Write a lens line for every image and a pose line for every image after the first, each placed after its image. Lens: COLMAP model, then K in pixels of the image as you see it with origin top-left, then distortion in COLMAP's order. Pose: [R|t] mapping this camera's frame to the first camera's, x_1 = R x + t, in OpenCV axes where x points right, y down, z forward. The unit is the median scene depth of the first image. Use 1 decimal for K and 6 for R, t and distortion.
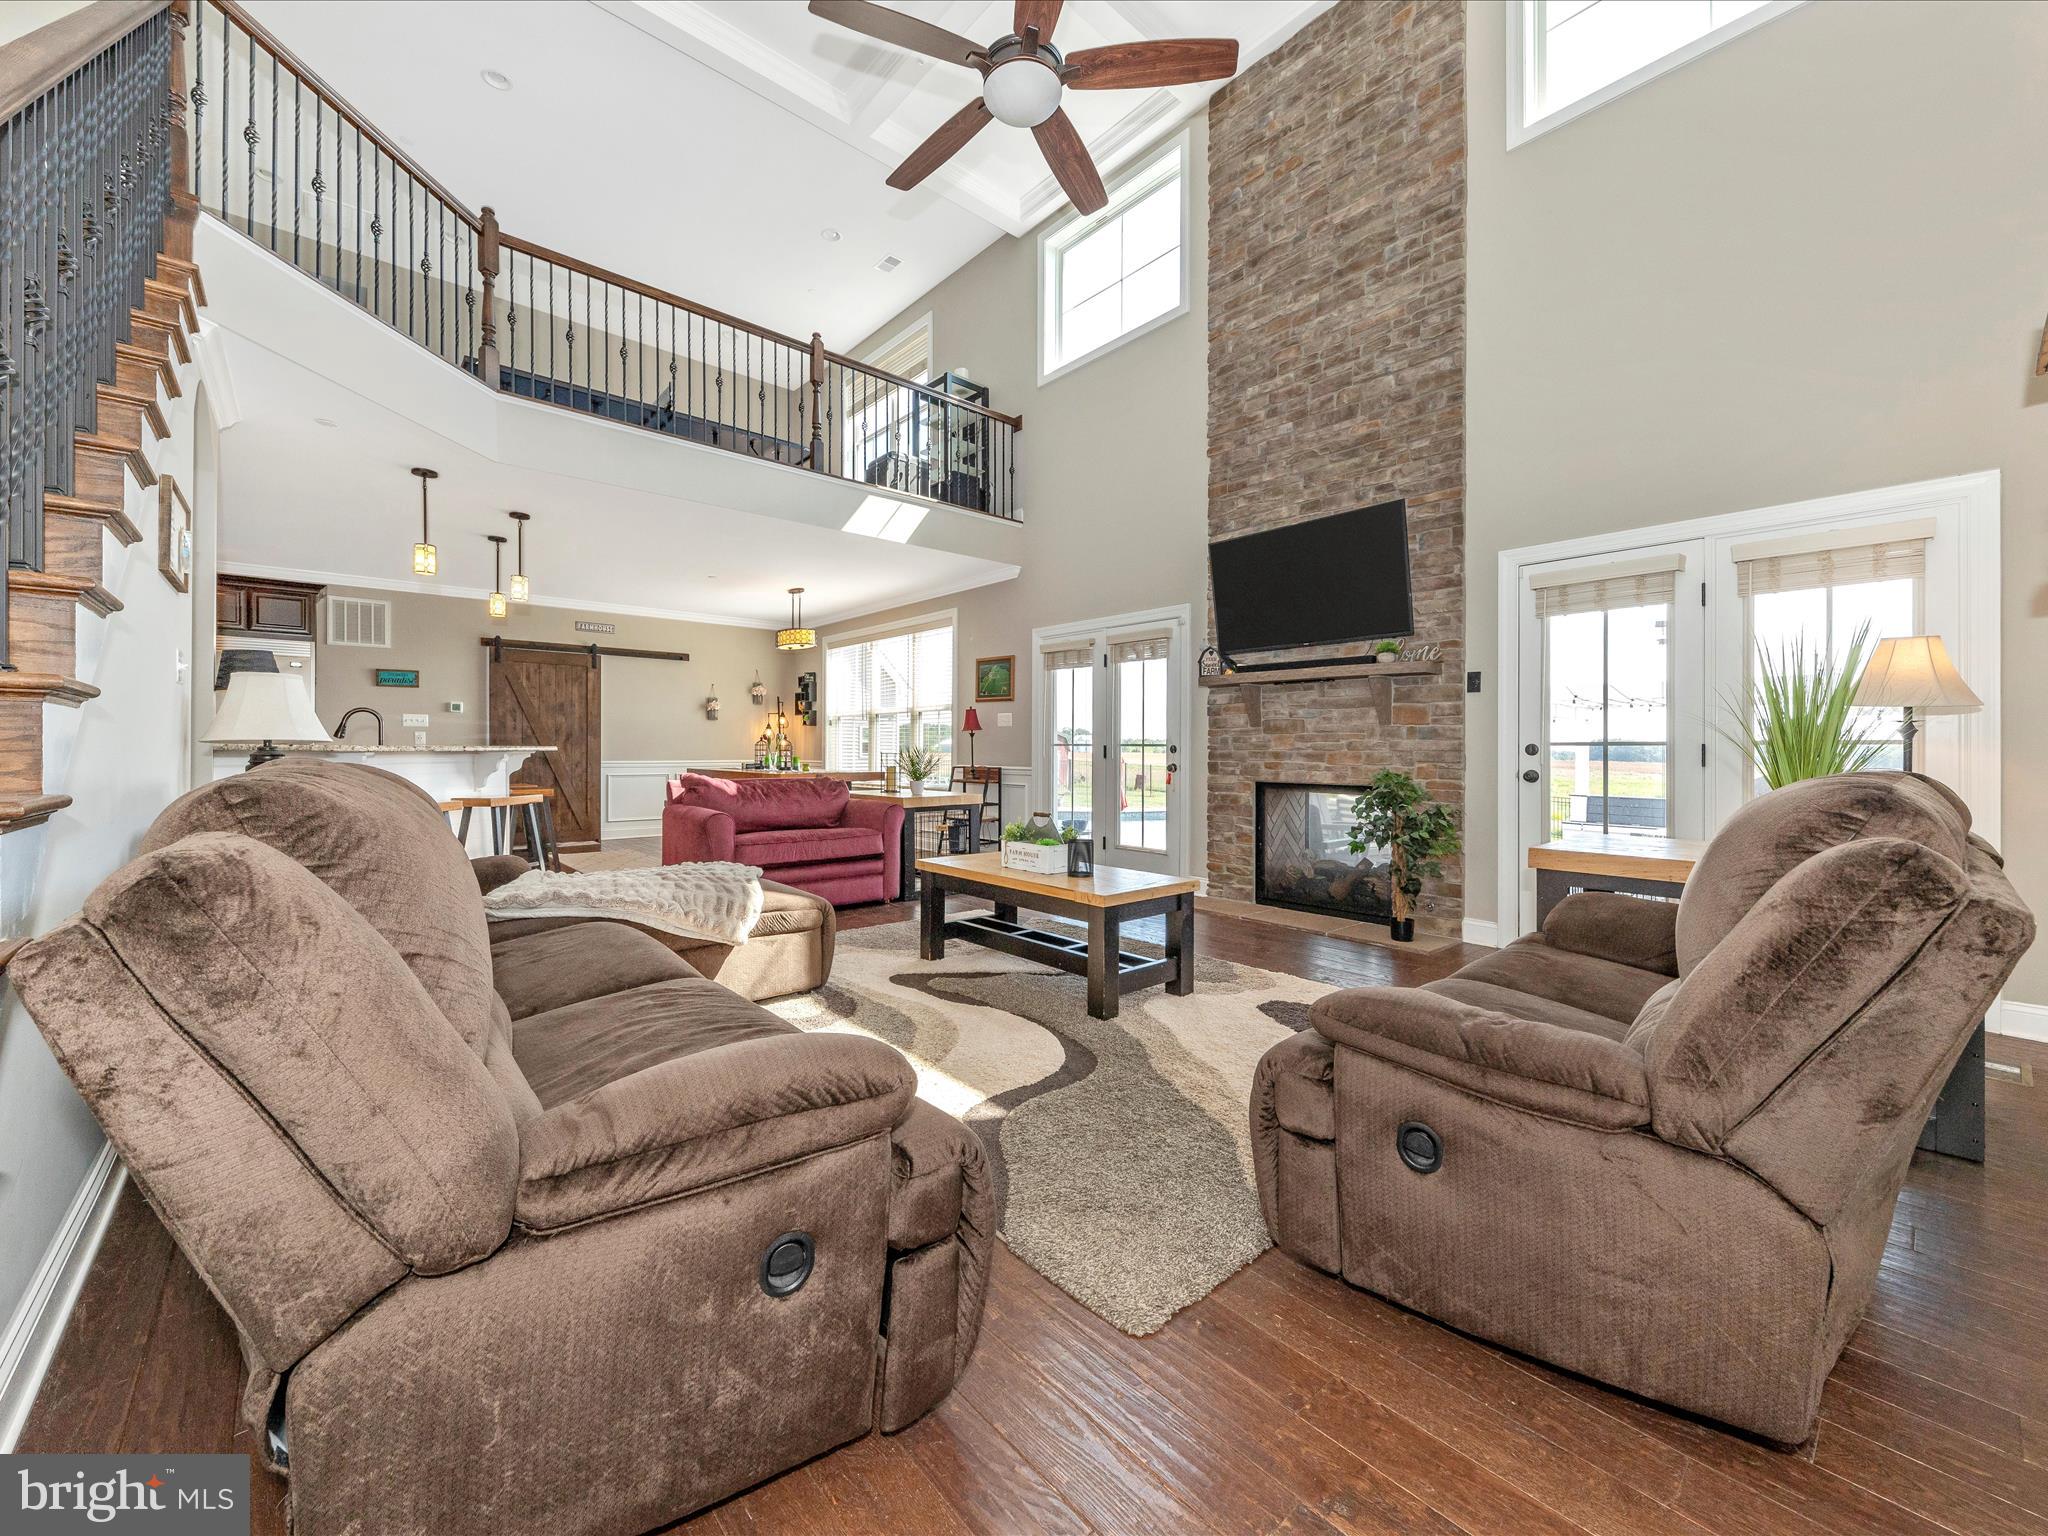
lens RADIAL K [[808.5, 0, 1031.6], [0, 808.5, 747.4], [0, 0, 1]] dist [-0.002887, -0.000269]
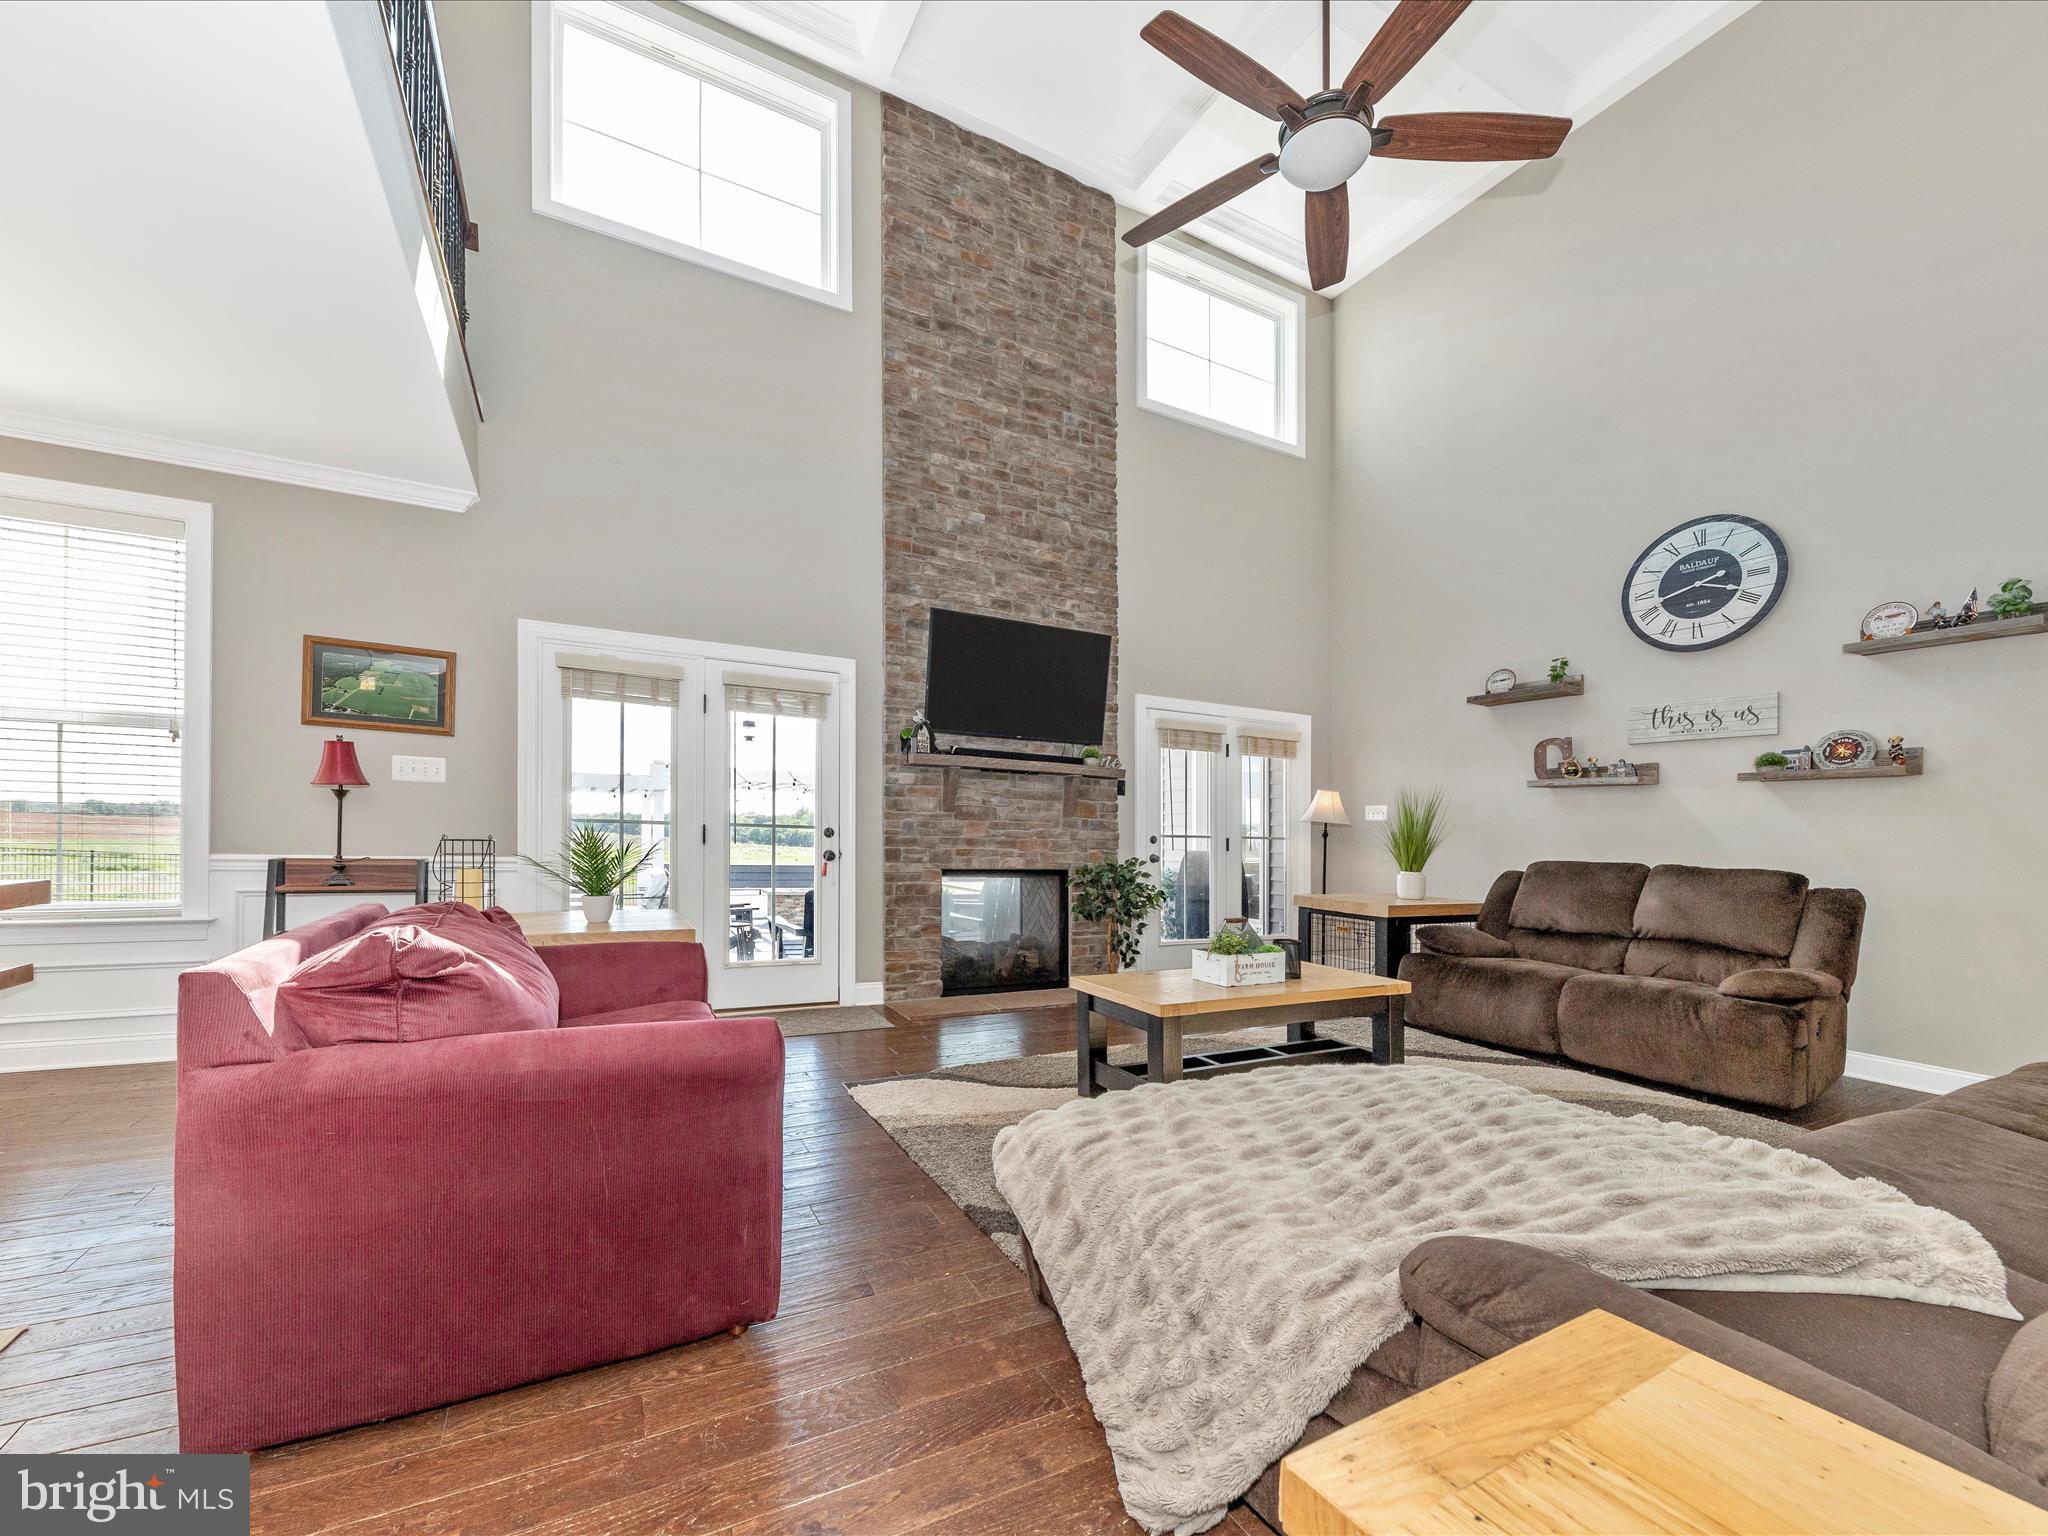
lens RADIAL K [[808.5, 0, 993.7], [0, 808.5, 820.3], [0, 0, 1]] dist [-0.002887, -0.000269]
pose [[0.248617, 0.025279, 0.968272, -0.644603], [-0.021752, 0.999553, -0.020511, 0.003068], [-0.968358, -0.015963, 0.249056, 0.720965]]
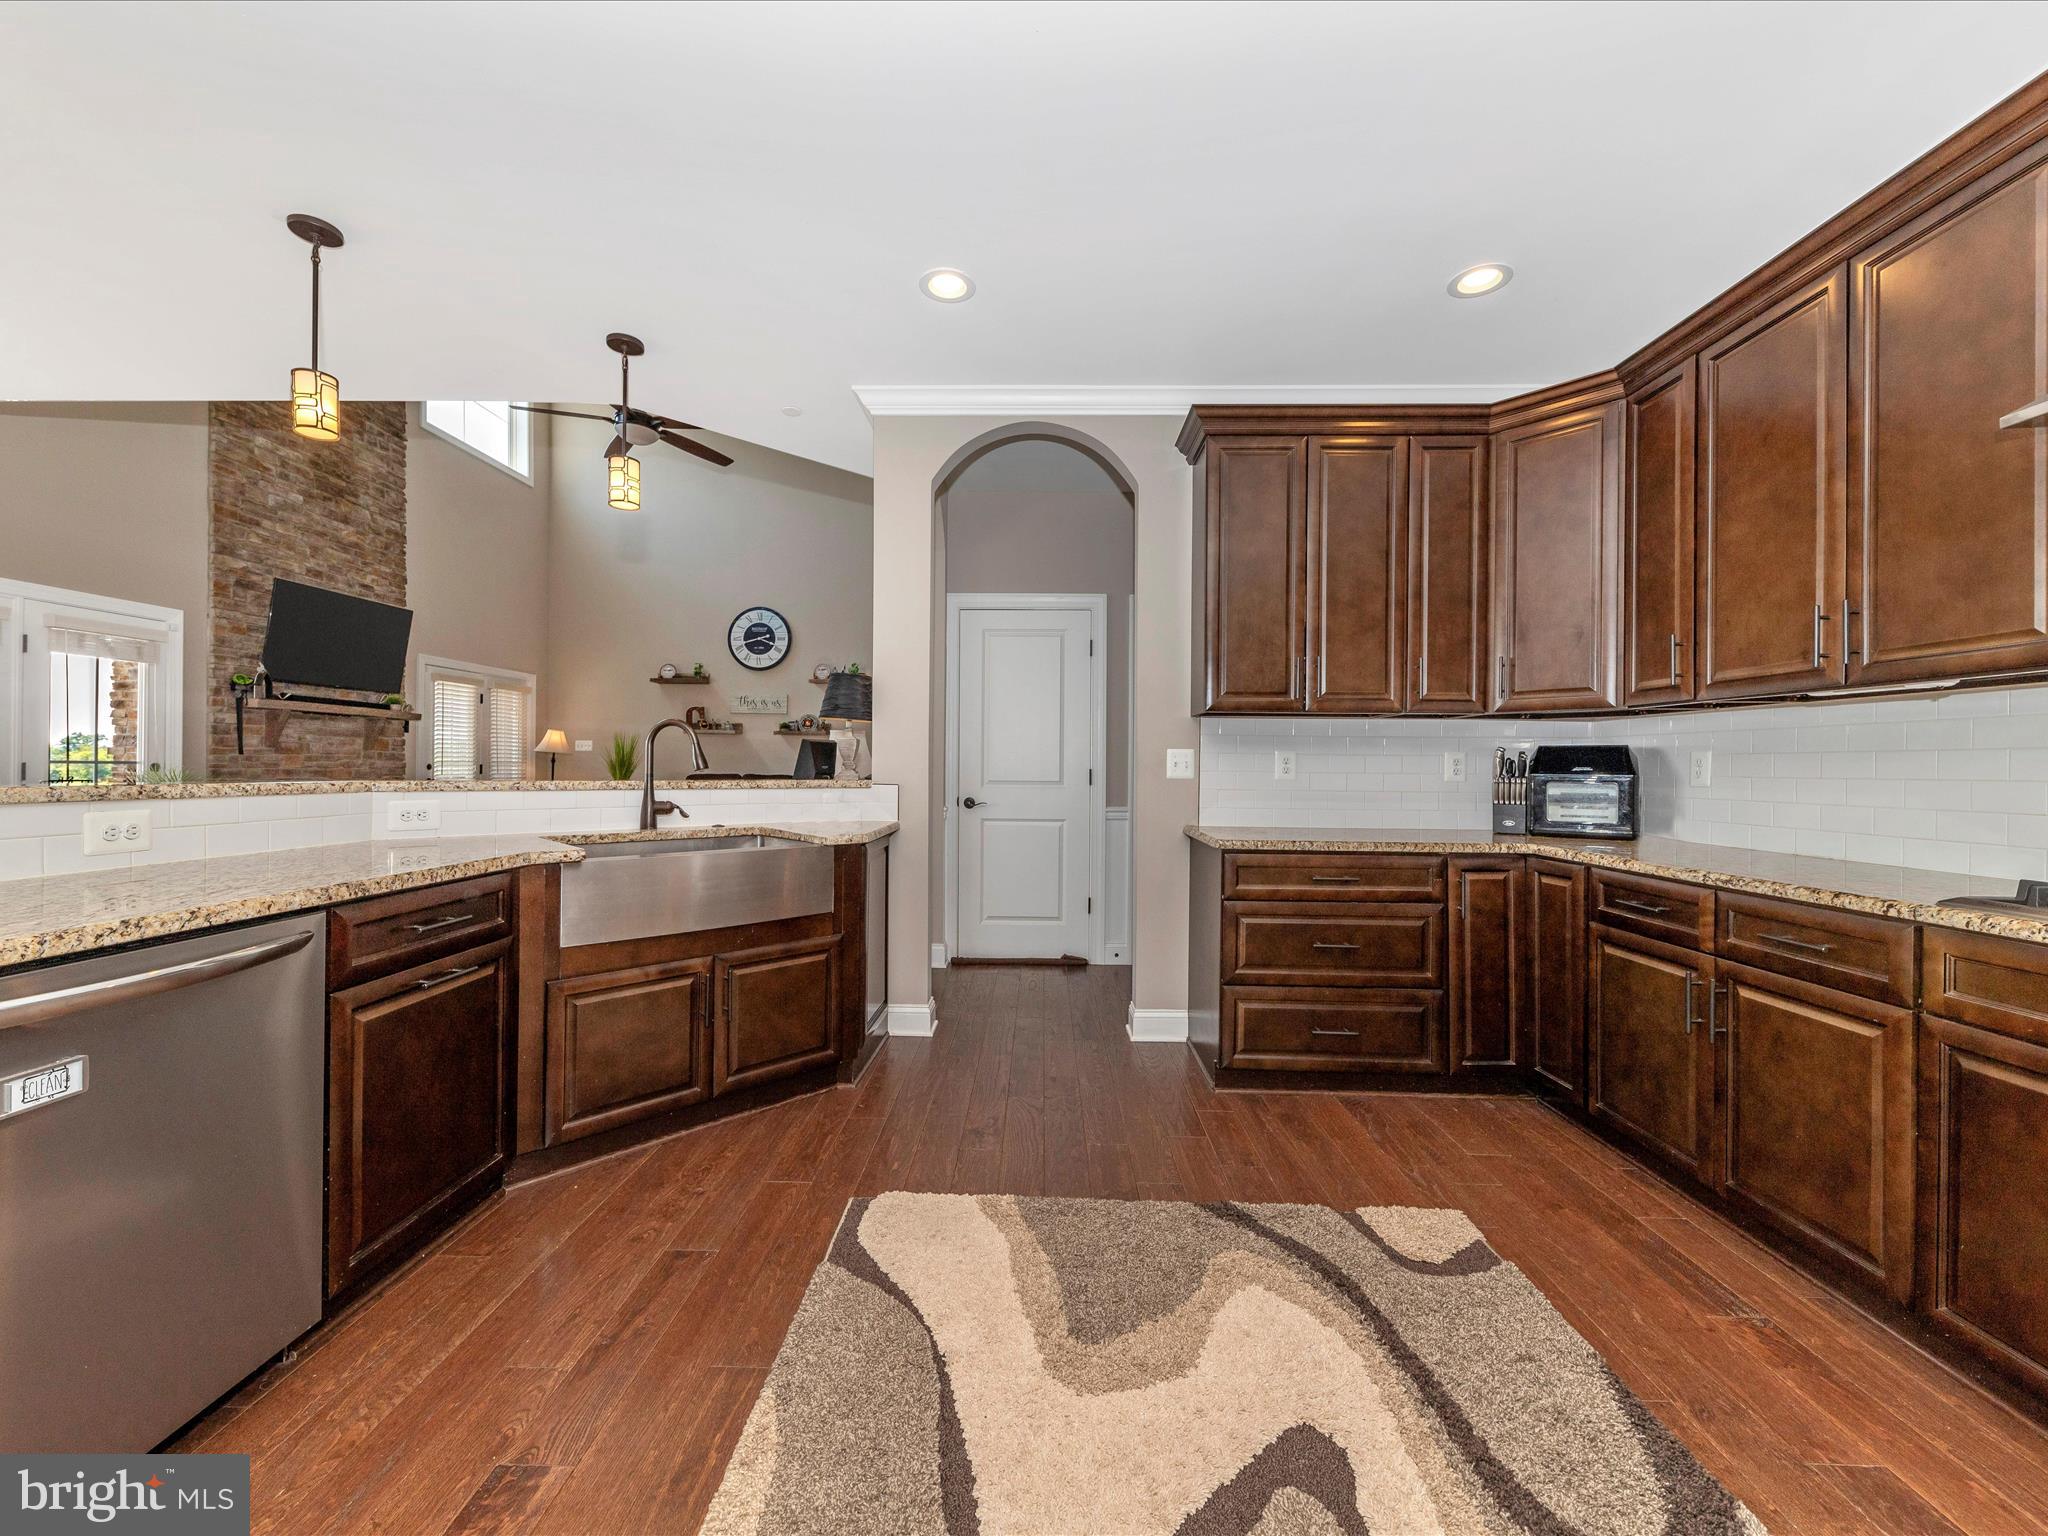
lens RADIAL K [[808.5, 0, 1001.8], [0, 808.5, 731.1], [0, 0, 1]] dist [-0.002887, -0.000269]
pose [[-0.725437, 0.026960, 0.687760, -1.242496], [-0.001479, 0.999169, -0.040726, -0.003962], [-0.688287, -0.030562, -0.724794, 1.128619]]
